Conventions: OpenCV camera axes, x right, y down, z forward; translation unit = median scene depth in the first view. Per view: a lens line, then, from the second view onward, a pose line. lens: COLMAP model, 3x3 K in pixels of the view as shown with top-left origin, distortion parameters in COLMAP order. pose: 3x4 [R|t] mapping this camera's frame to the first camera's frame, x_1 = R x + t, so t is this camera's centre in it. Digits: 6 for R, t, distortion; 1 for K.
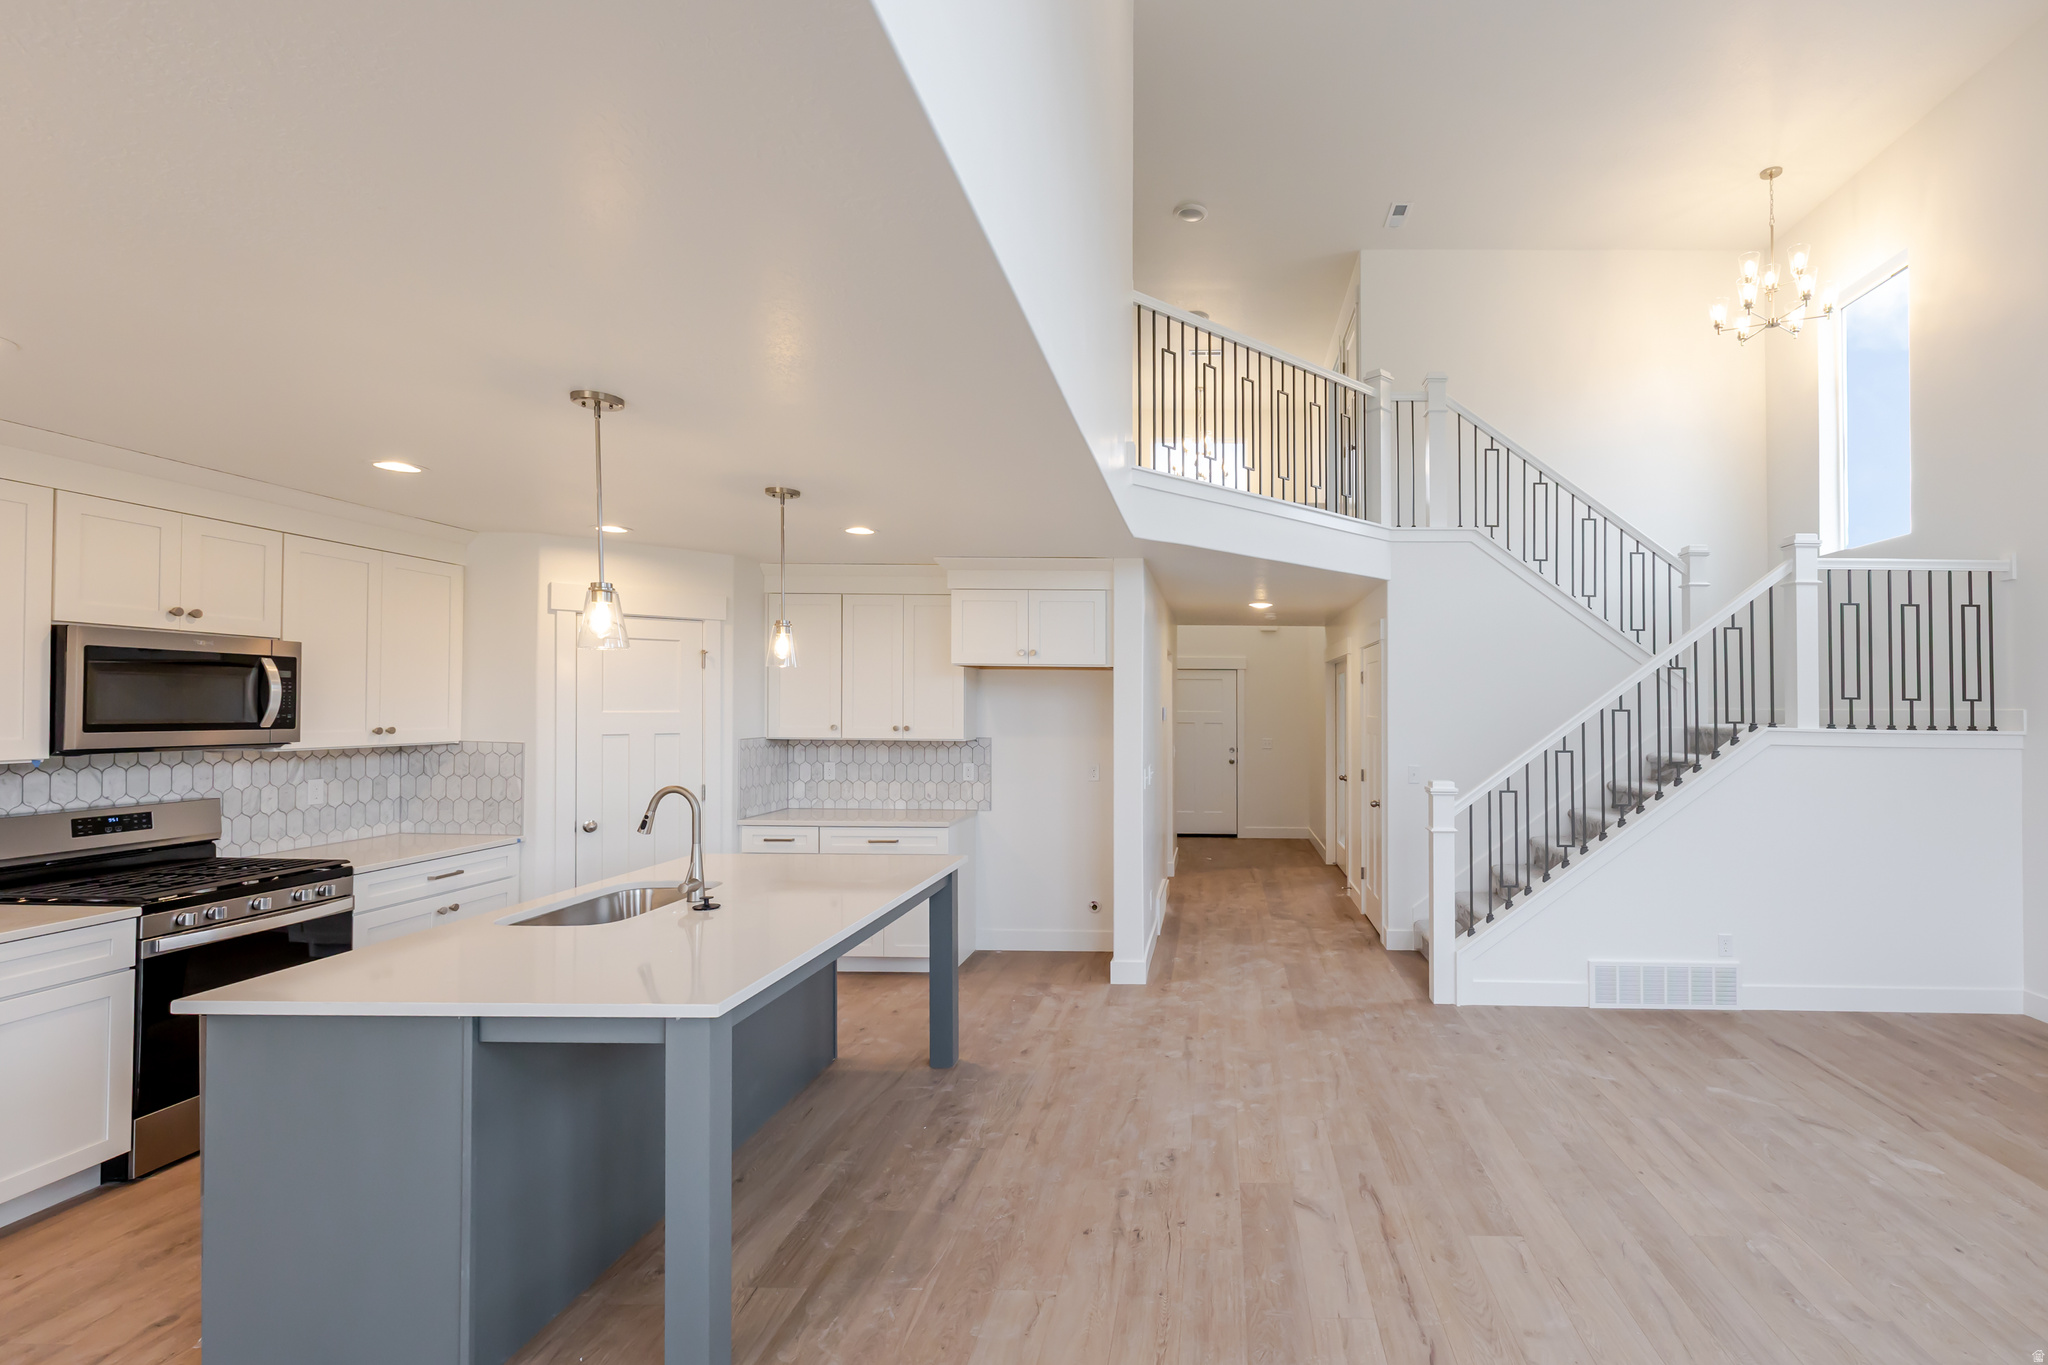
lens RADIAL K [[943.3, 0, 1208.2], [0, 943.3, 694.4], [0, 0, 1]] dist [0.001536, 0.000316]
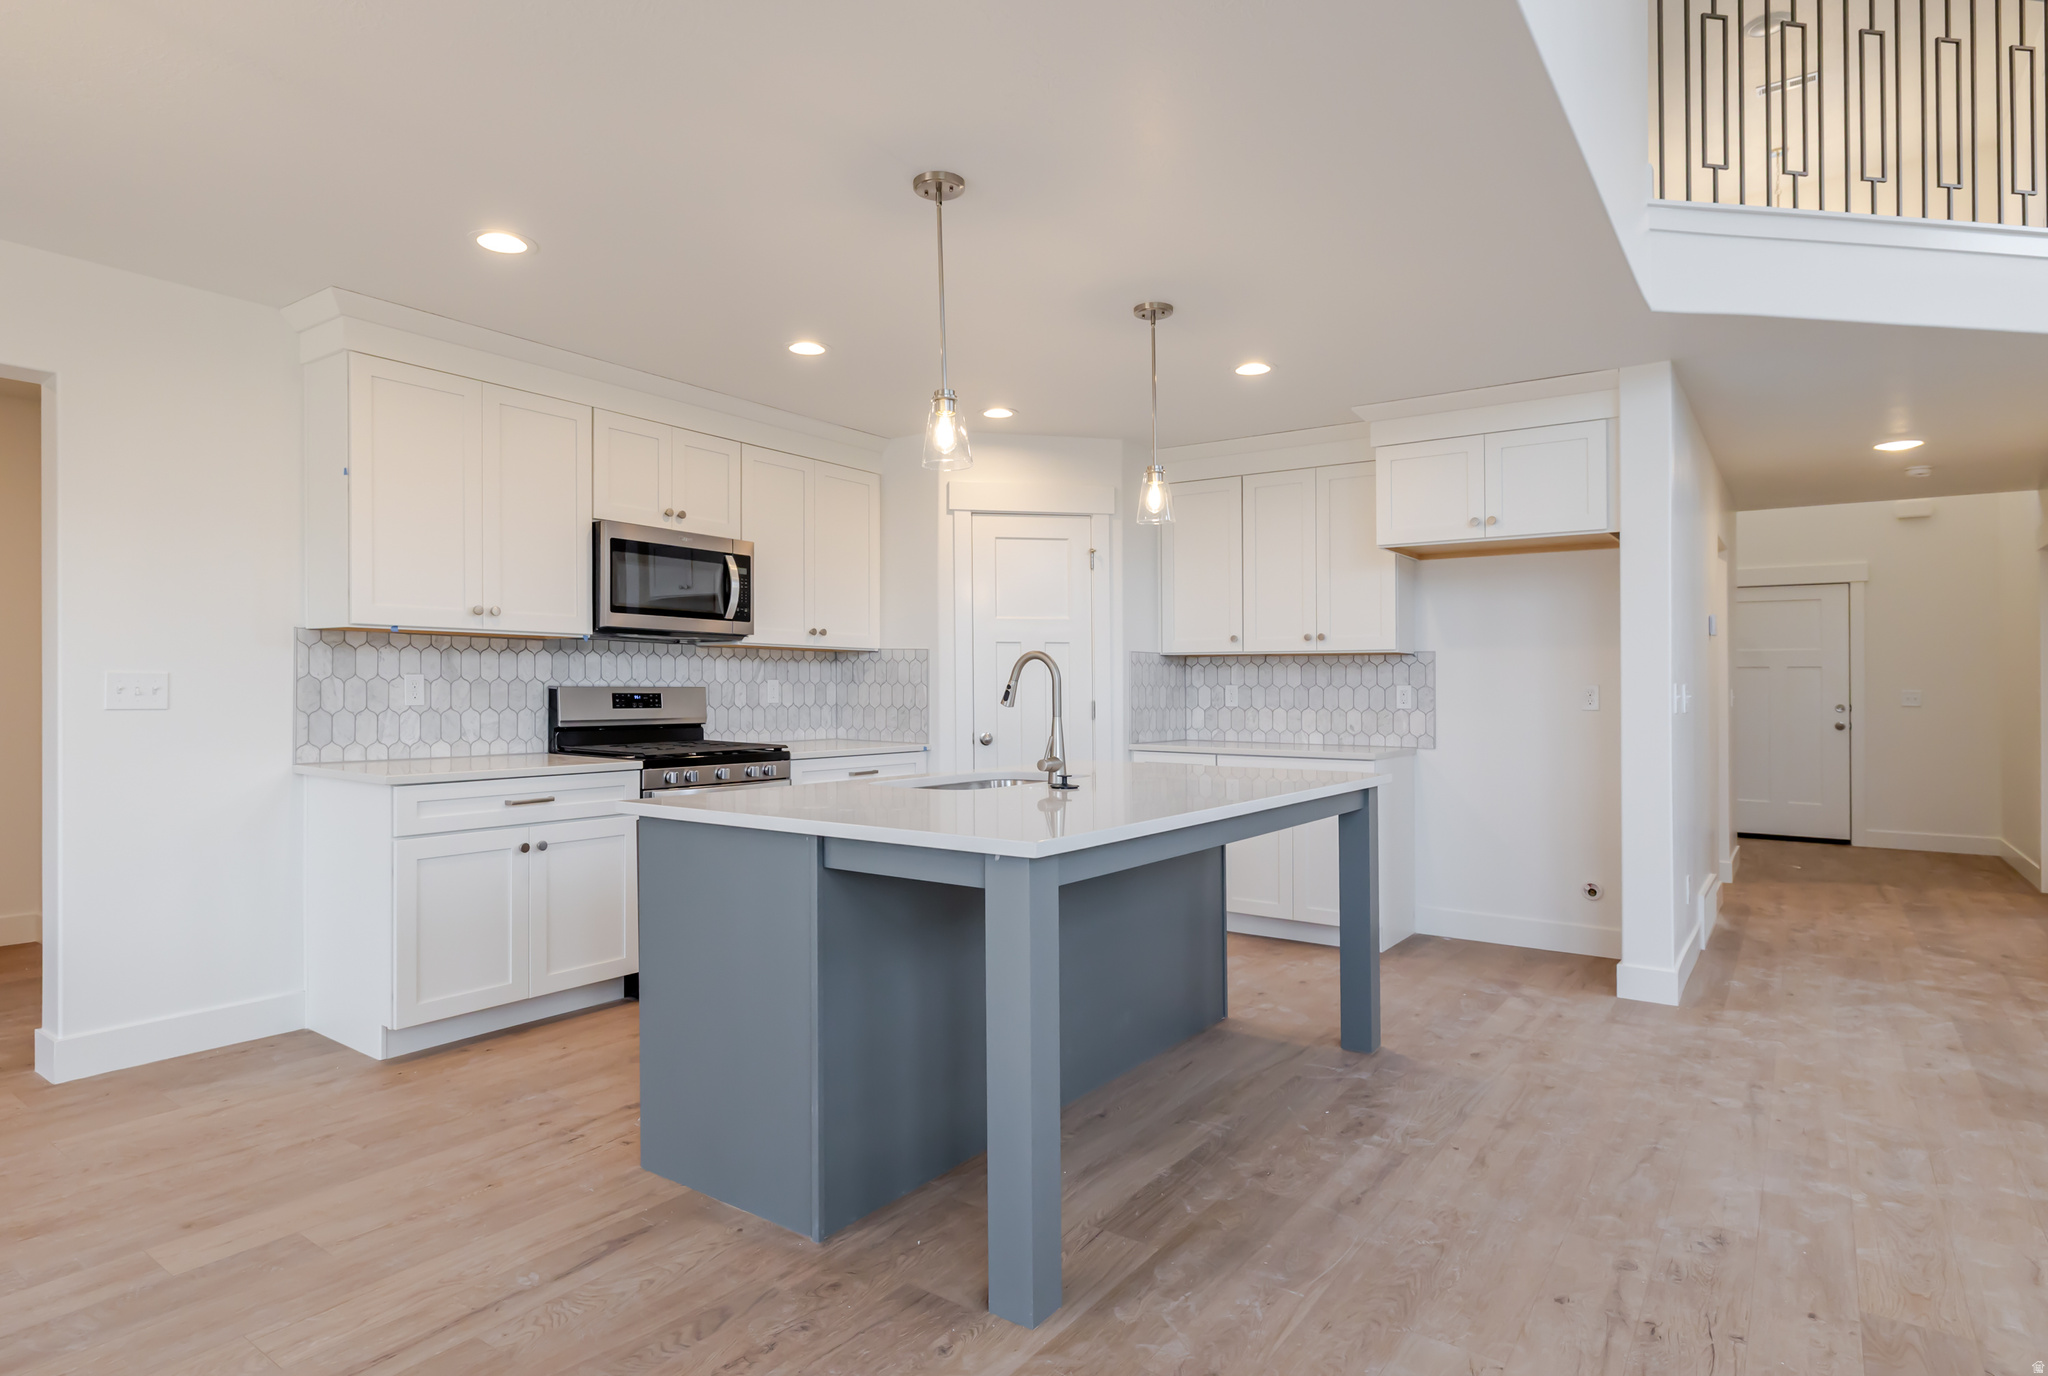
lens RADIAL K [[1125.7, 0, 980.6], [0, 1125.7, 693.1], [0, 0, 1]] dist [-0.004024, 0.001382]
pose [[0.809390, -0.001860, -0.587269, 0.001828], [0.009878, 0.999897, 0.010447, 0.107589], [0.587189, -0.014257, 0.809324, 0.113642]]
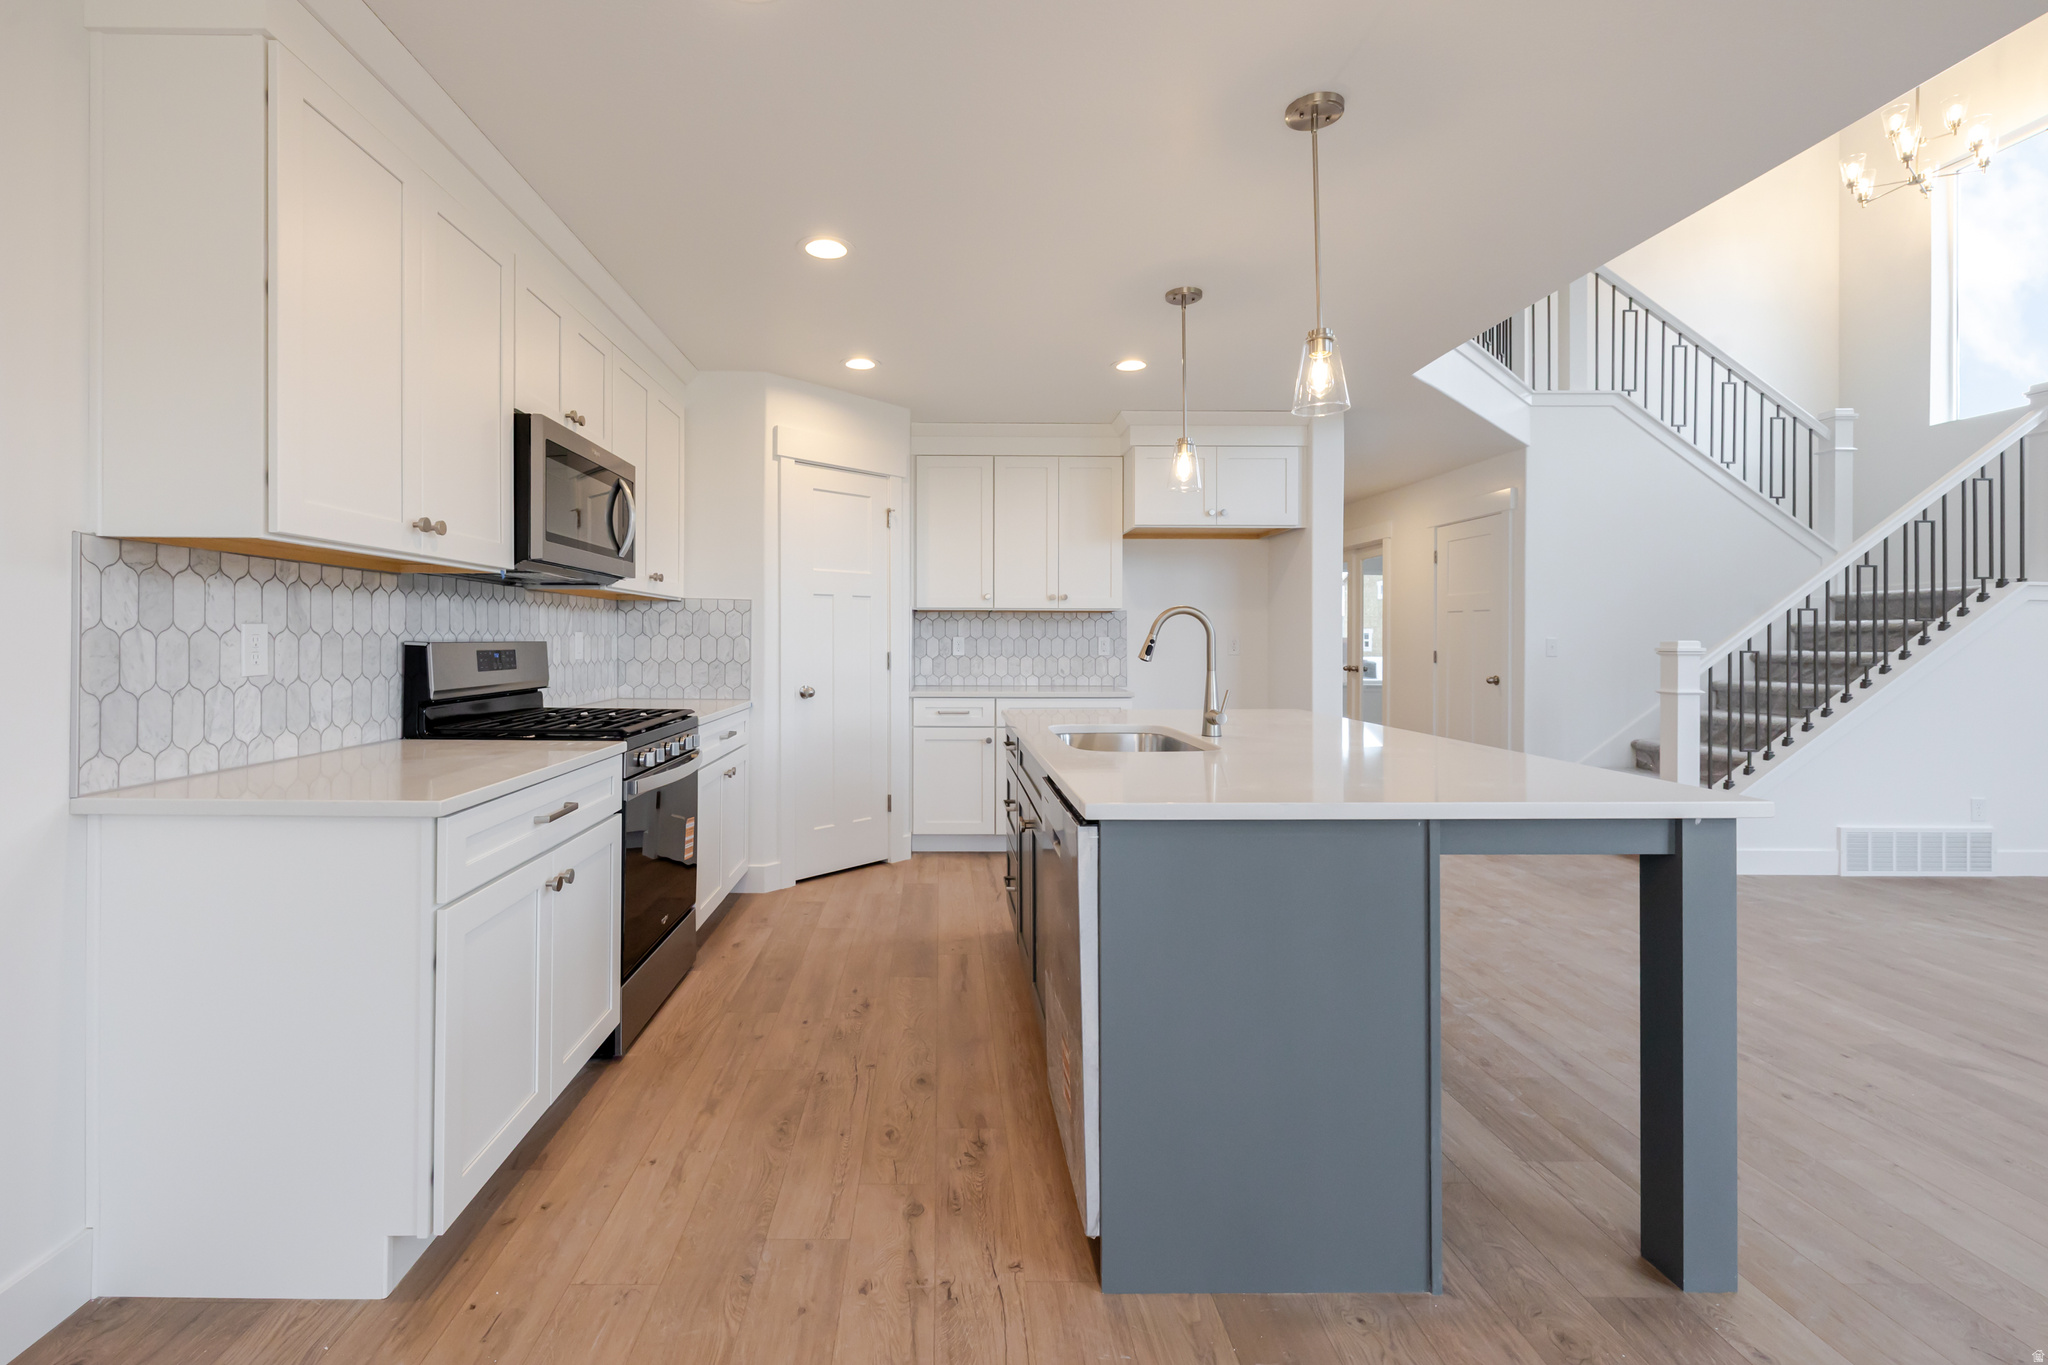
lens RADIAL K [[903.1, 0, 953.8], [0, 903.1, 640.1], [0, 0, 1]] dist [-0.000072, 0.000705]
pose [[0.999775, -0.005707, 0.020421, -0.689878], [0.005390, 0.999865, 0.015551, 0.098933], [-0.020507, -0.015438, 0.999671, 0.141931]]
